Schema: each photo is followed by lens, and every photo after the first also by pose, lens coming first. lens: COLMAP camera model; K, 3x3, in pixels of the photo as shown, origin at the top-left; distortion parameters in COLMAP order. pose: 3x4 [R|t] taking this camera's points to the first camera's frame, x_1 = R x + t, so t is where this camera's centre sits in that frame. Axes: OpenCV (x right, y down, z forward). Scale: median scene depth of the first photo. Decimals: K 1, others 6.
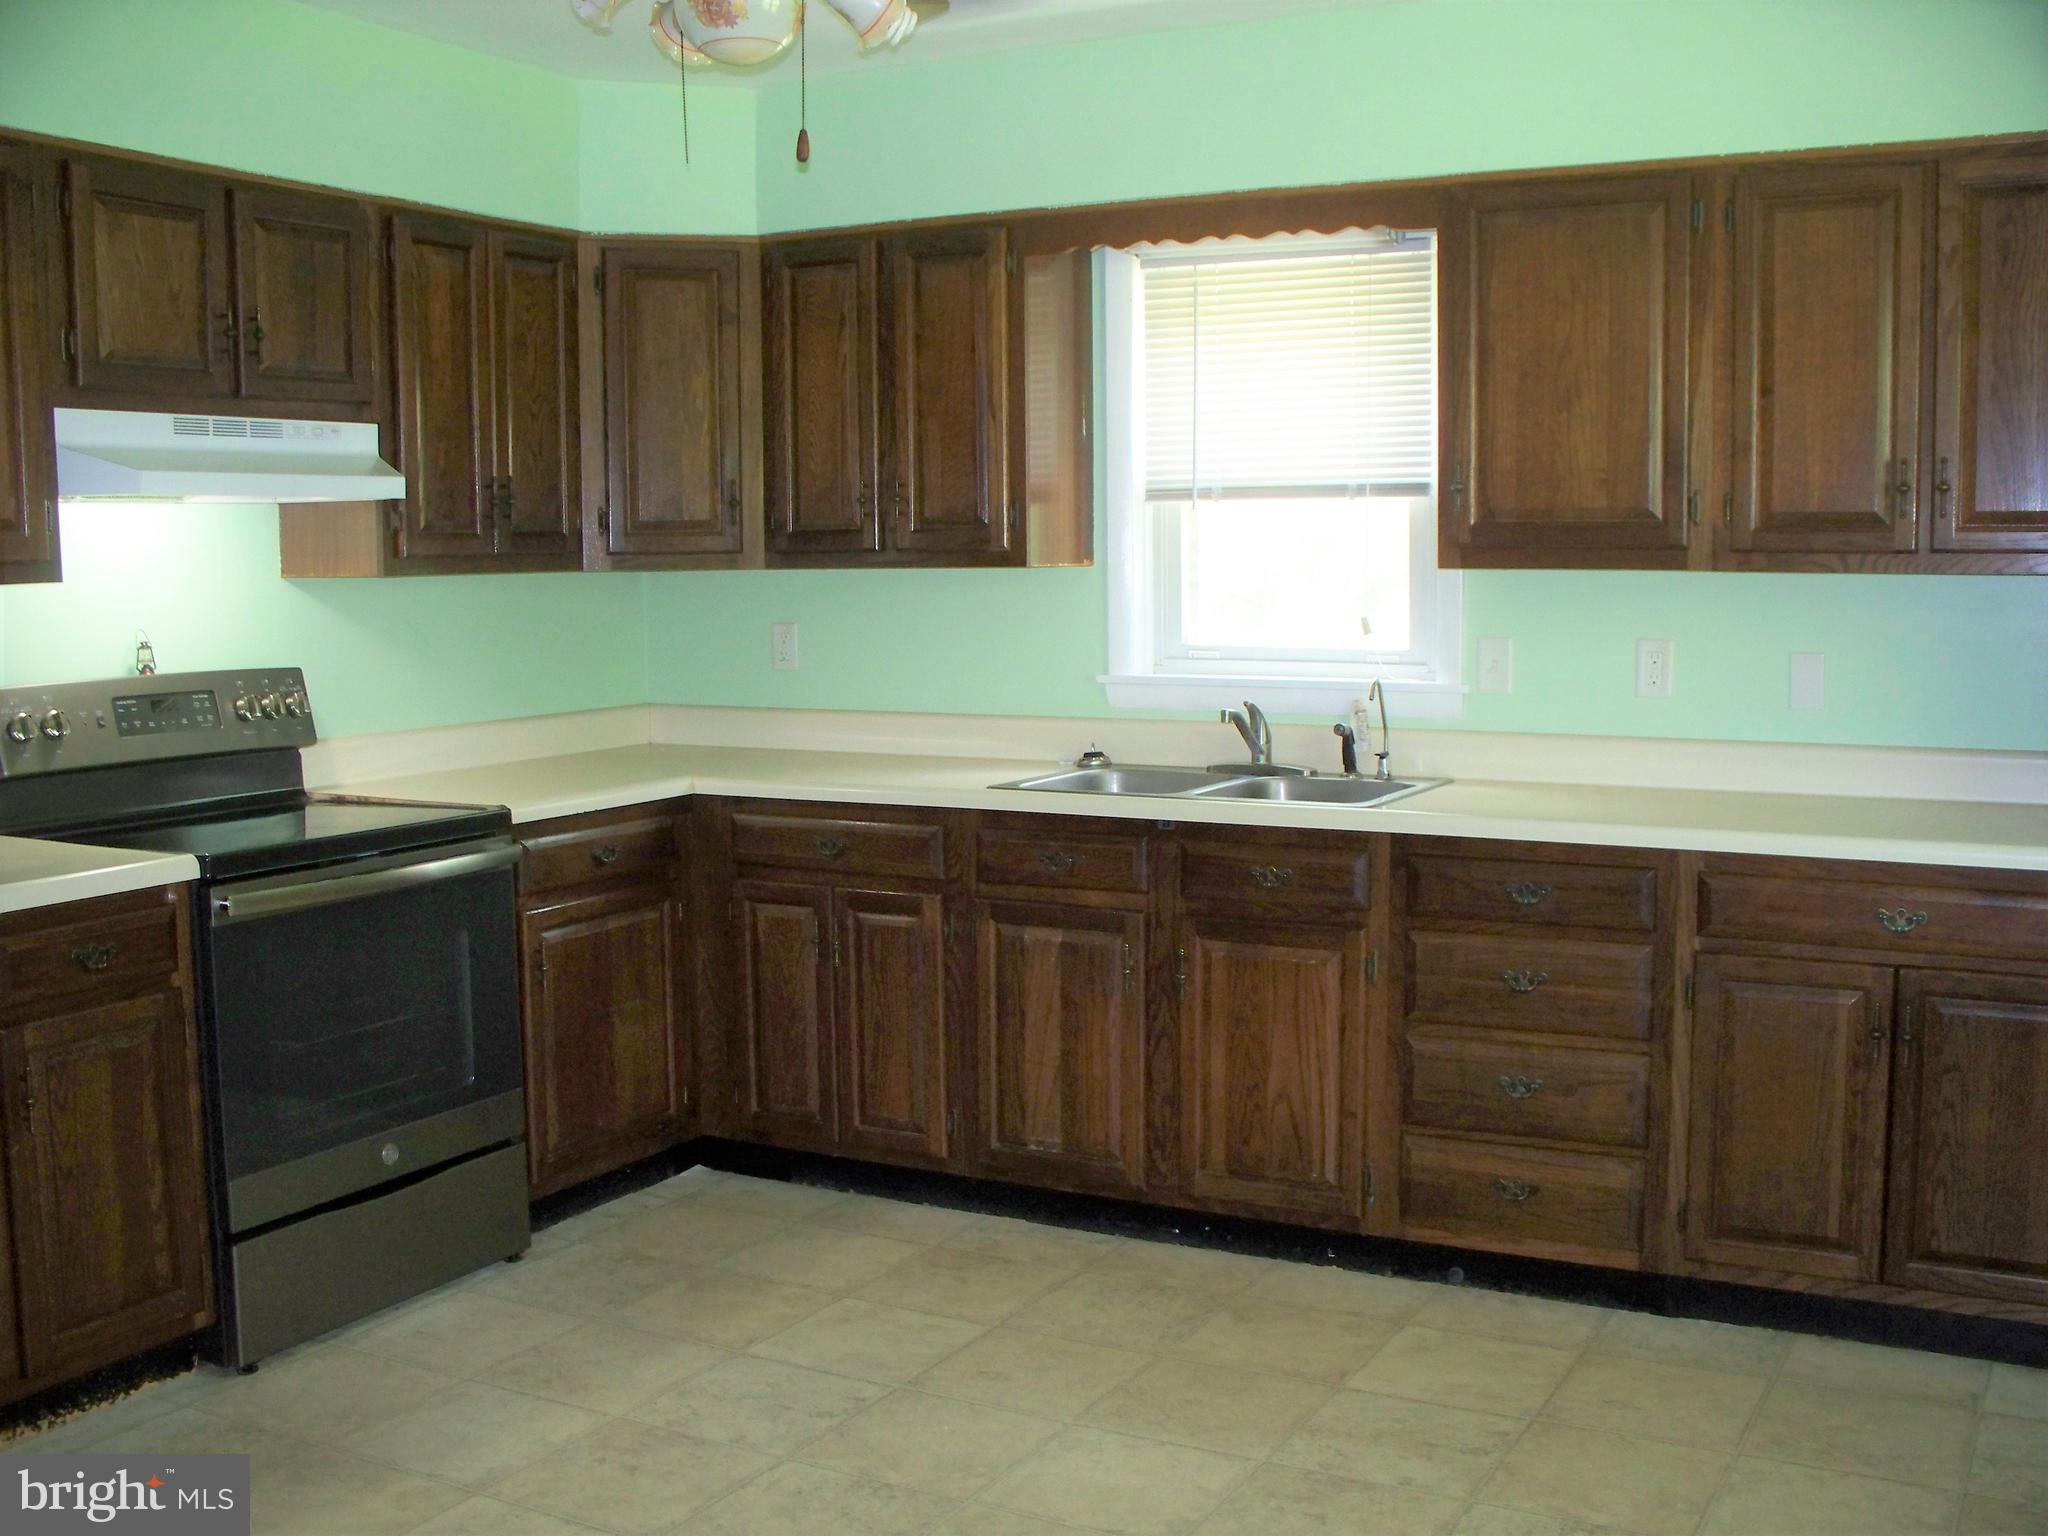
lens RADIAL K [[2126.9, 0, 1054.4], [0, 2126.9, 780.4], [0, 0, 1]] dist [-0.210588, 0.251759]
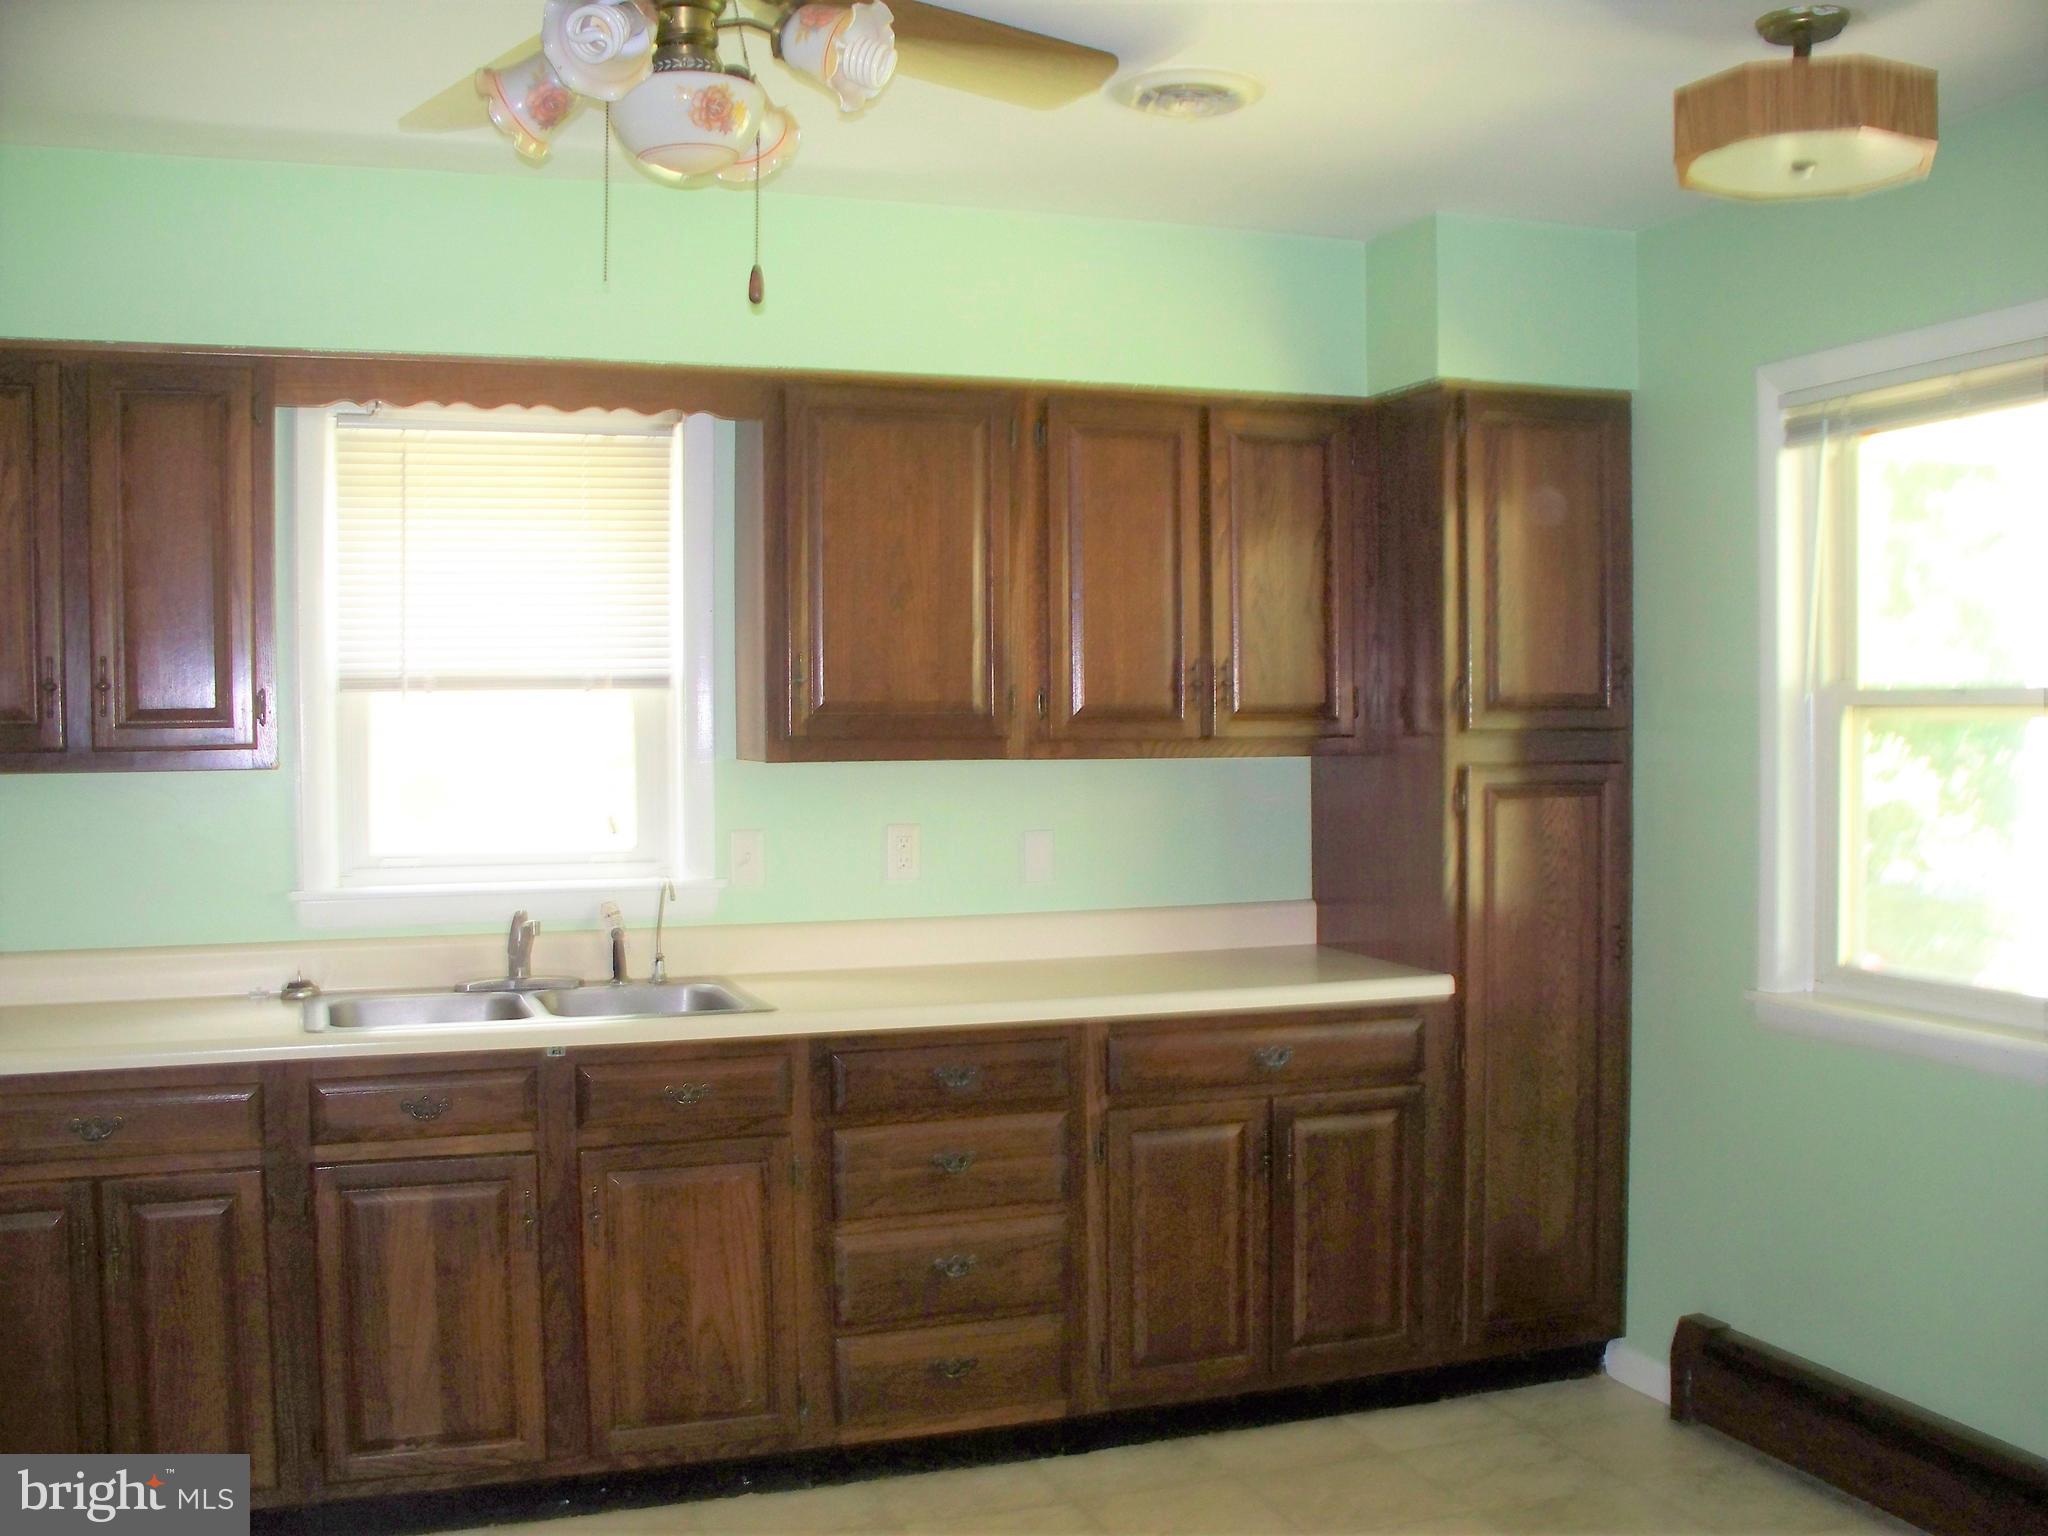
lens RADIAL K [[2077.7, 0, 1104.8], [0, 2077.7, 799.2], [0, 0, 1]] dist [-0.218857, 0.242133]
pose [[0.659991, -0.025510, 0.750840, -0.433068], [0.082650, 0.995822, -0.038816, -0.032661], [-0.746713, 0.087676, 0.659343, 0.243344]]
